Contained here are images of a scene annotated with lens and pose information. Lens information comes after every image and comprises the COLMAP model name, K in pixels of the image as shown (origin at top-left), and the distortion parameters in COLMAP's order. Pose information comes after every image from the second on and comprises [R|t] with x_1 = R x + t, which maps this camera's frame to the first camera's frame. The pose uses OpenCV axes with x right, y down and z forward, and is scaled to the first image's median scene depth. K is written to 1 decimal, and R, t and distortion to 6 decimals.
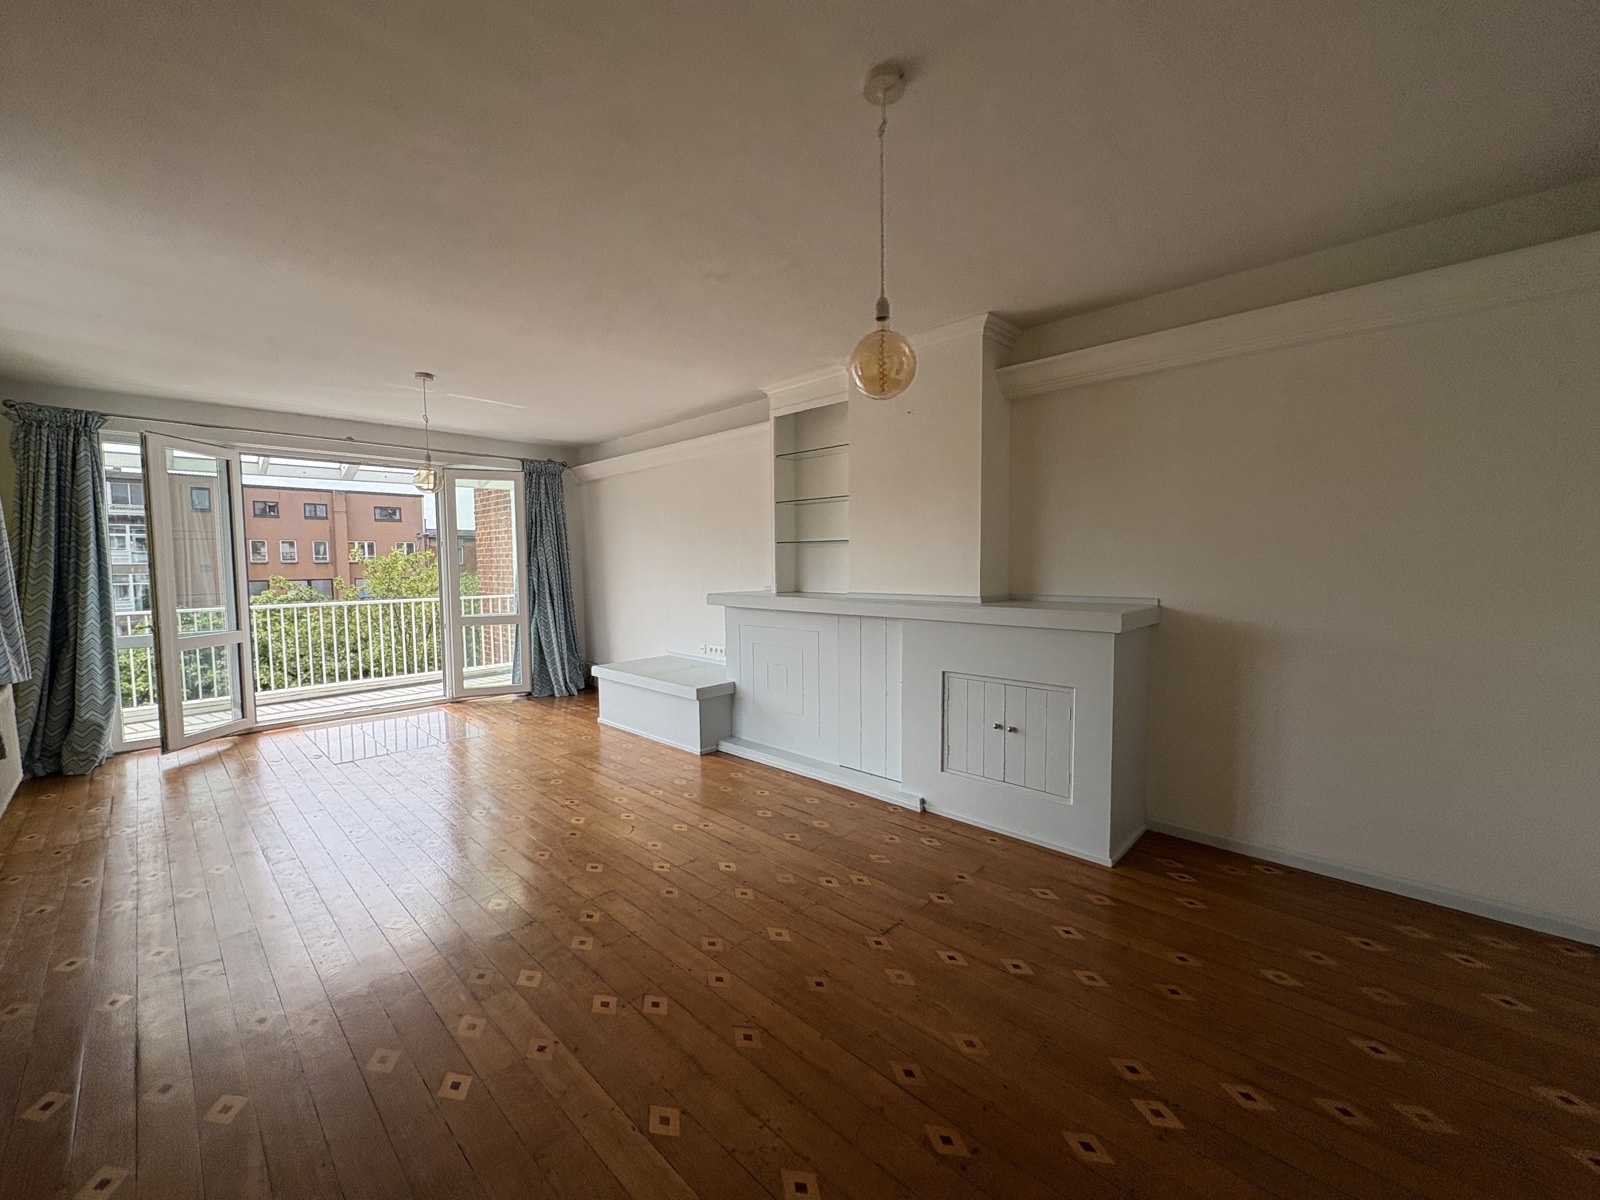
lens RADIAL K [[640.0, 0, 801.3], [0, 640.0, 599.5], [0, 0, 1]] dist [0.000392, 0.000061]
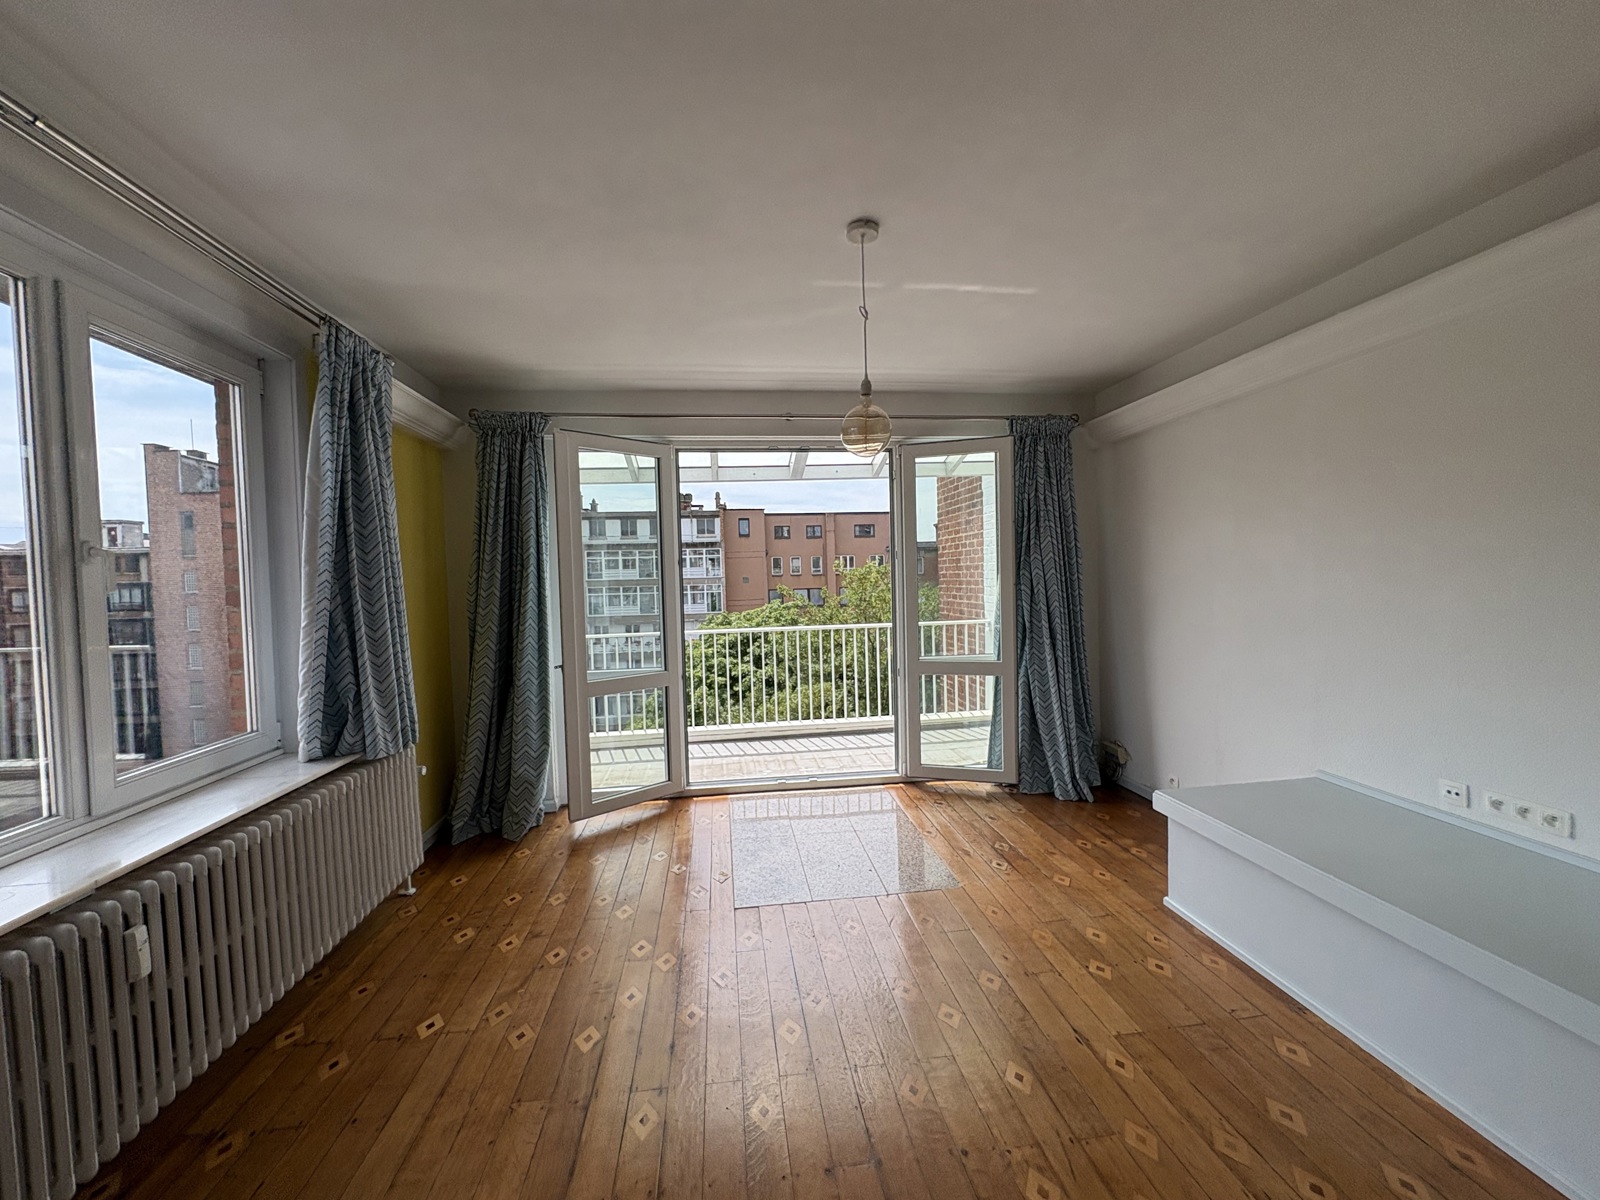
lens RADIAL K [[640.0, 0, 803.7], [0, 640.0, 603.7], [0, 0, 1]] dist [0.000392, 0.000061]
pose [[0.782965, 0.014677, -0.621892, -0.377039], [-0.017681, 0.999843, 0.001337, -0.058597], [0.621814, 0.009948, 0.783102, 0.714428]]
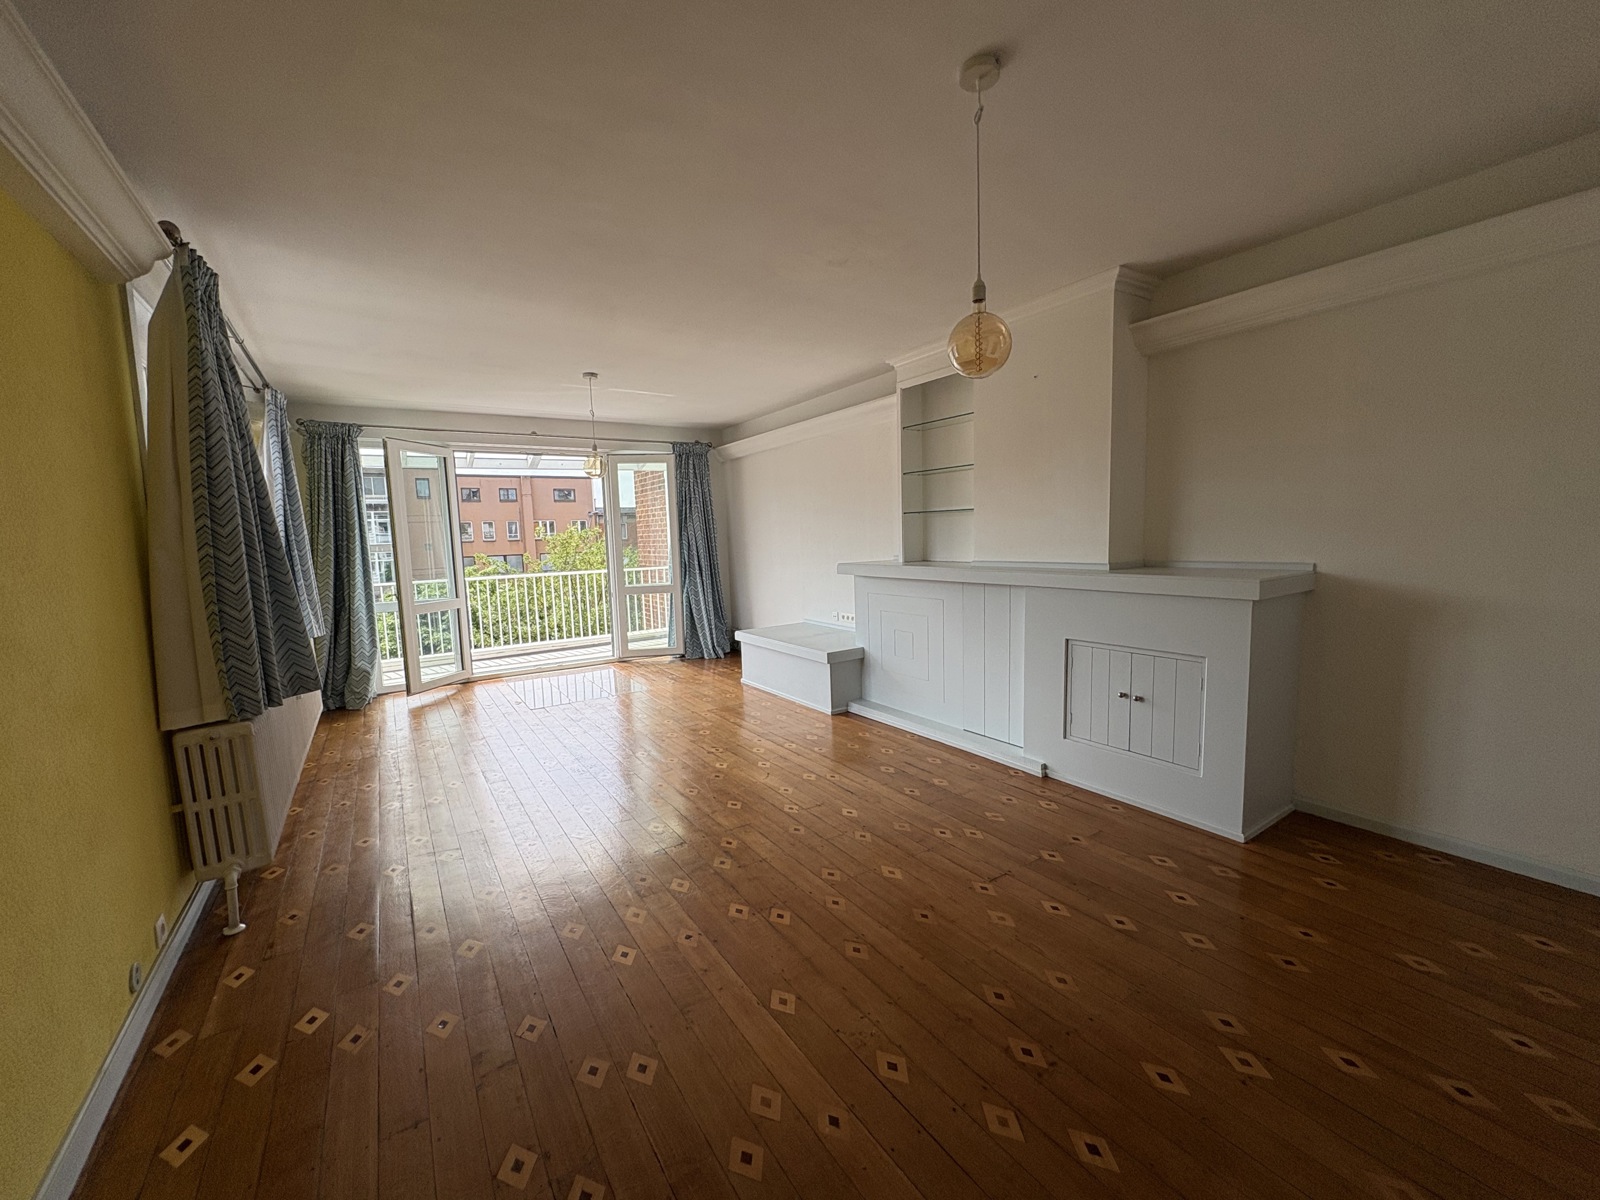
lens RADIAL K [[640.0, 0, 800.1], [0, 640.0, 599.6], [0, 0, 1]] dist [0.000392, 0.000061]
pose [[0.975049, 0.001697, -0.221984, 0.037155], [0.008835, 0.998882, 0.046443, 0.000732], [0.221815, -0.047245, 0.973944, -0.058199]]
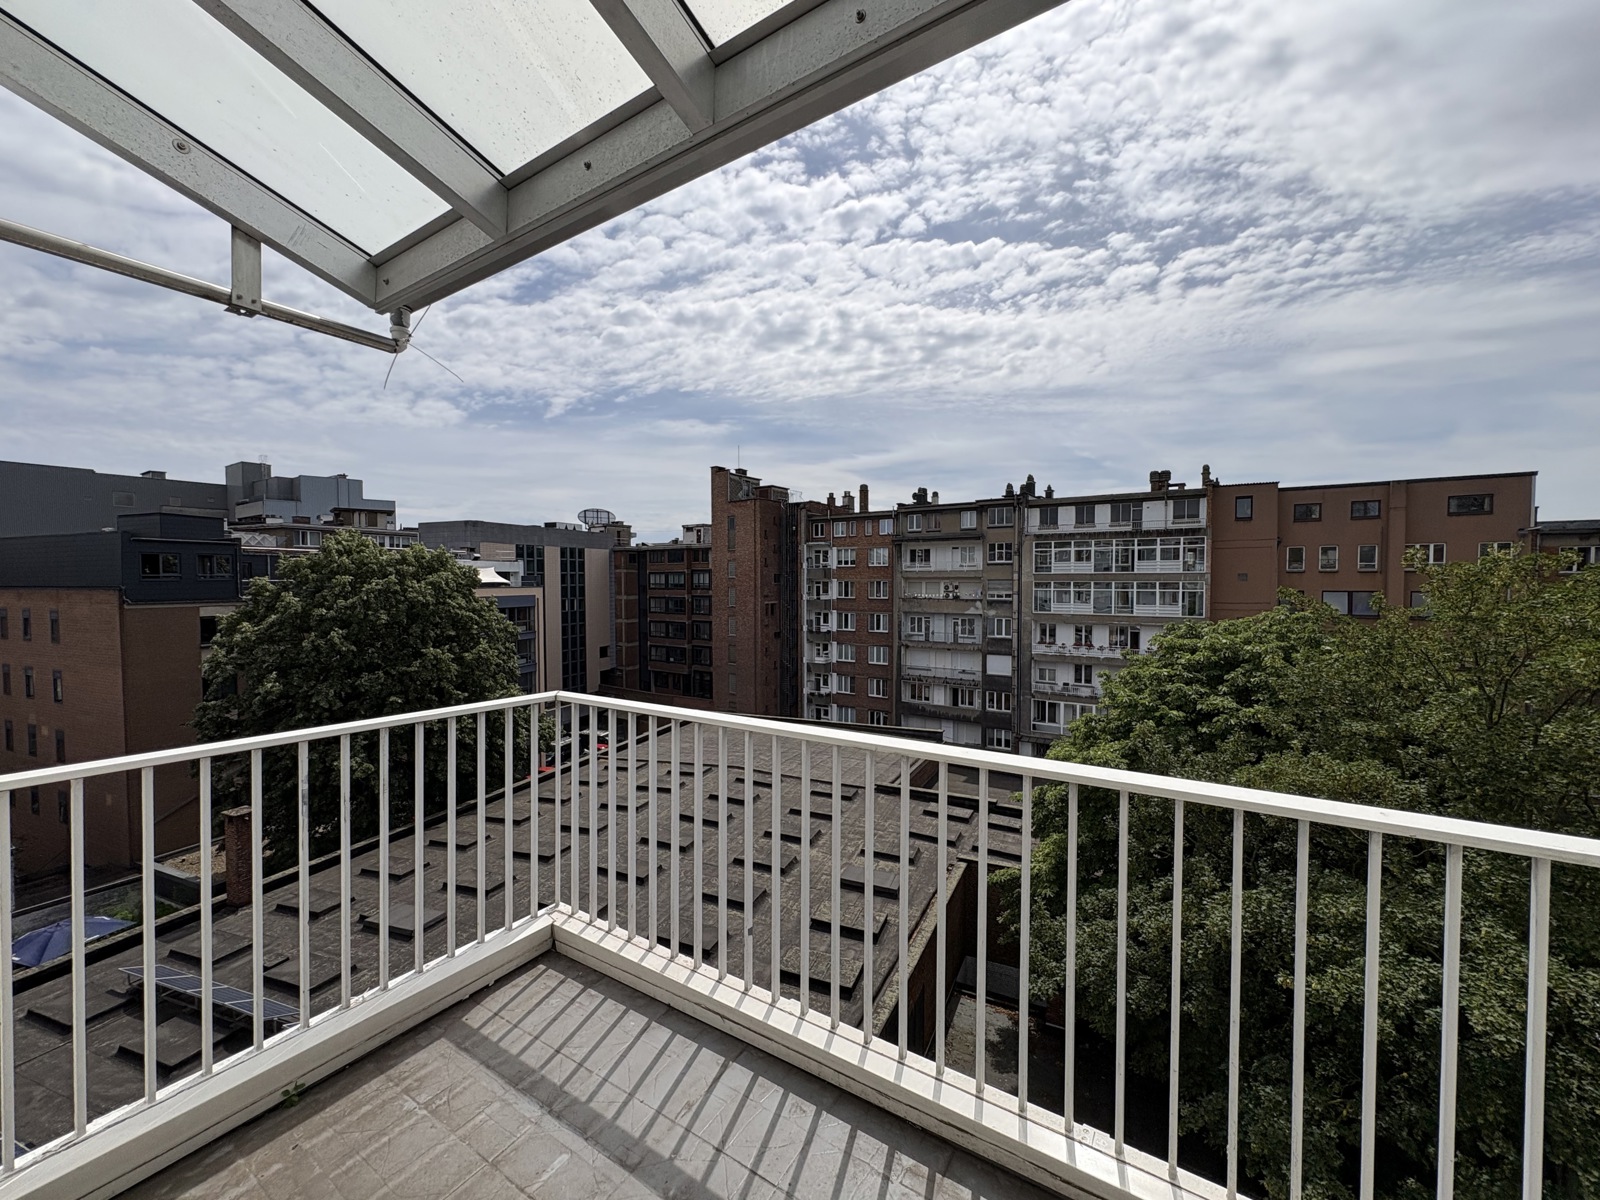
lens RADIAL K [[640.0, 0, 800.6], [0, 640.0, 606.9], [0, 0, 1]] dist [0.000392, 0.000061]
pose [[0.195908, 0.052628, -0.979209, -1.068345], [-0.054783, 0.997587, 0.042655, -0.091616], [0.979091, 0.045288, 0.198319, 1.618625]]
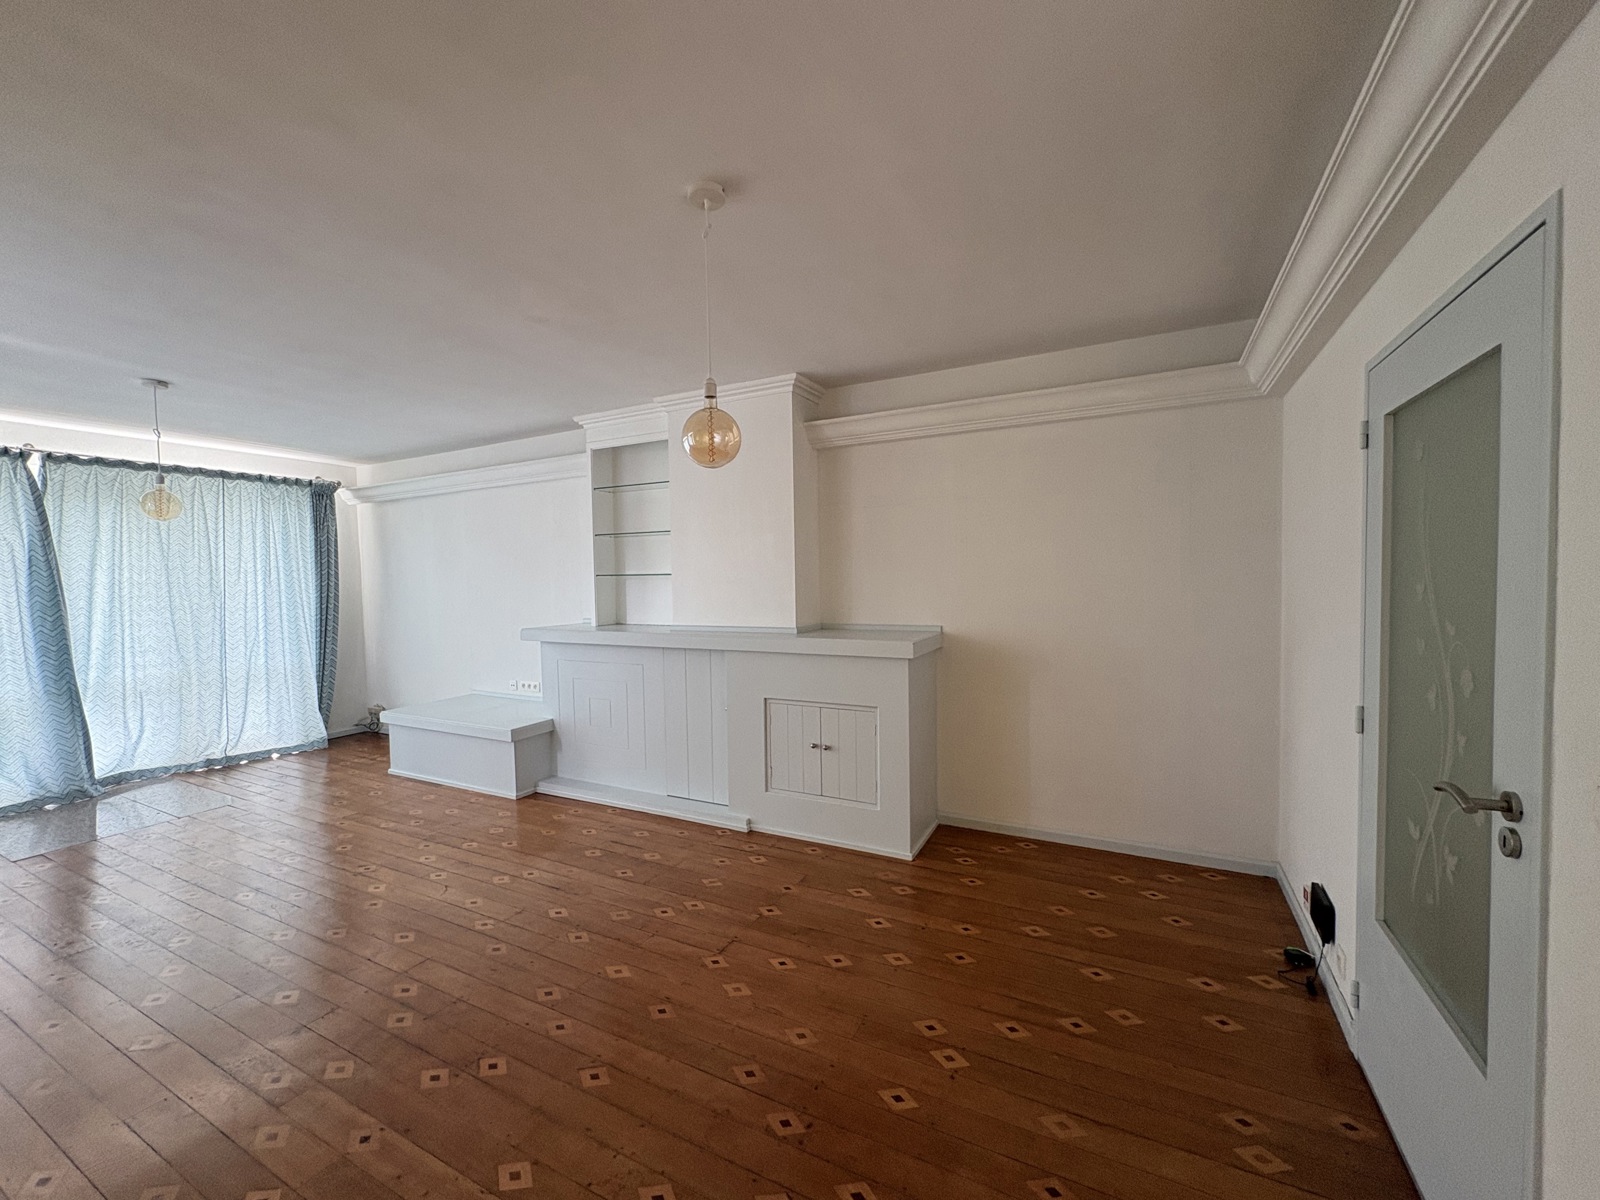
lens RADIAL K [[640.0, 0, 804.8], [0, 640.0, 599.6], [0, 0, 1]] dist [0.000392, 0.000061]
pose [[0.956987, -0.018331, 0.289552, -0.023075], [0.026196, 0.999385, -0.023311, -0.026494], [-0.288947, 0.029893, 0.956878, -0.055976]]
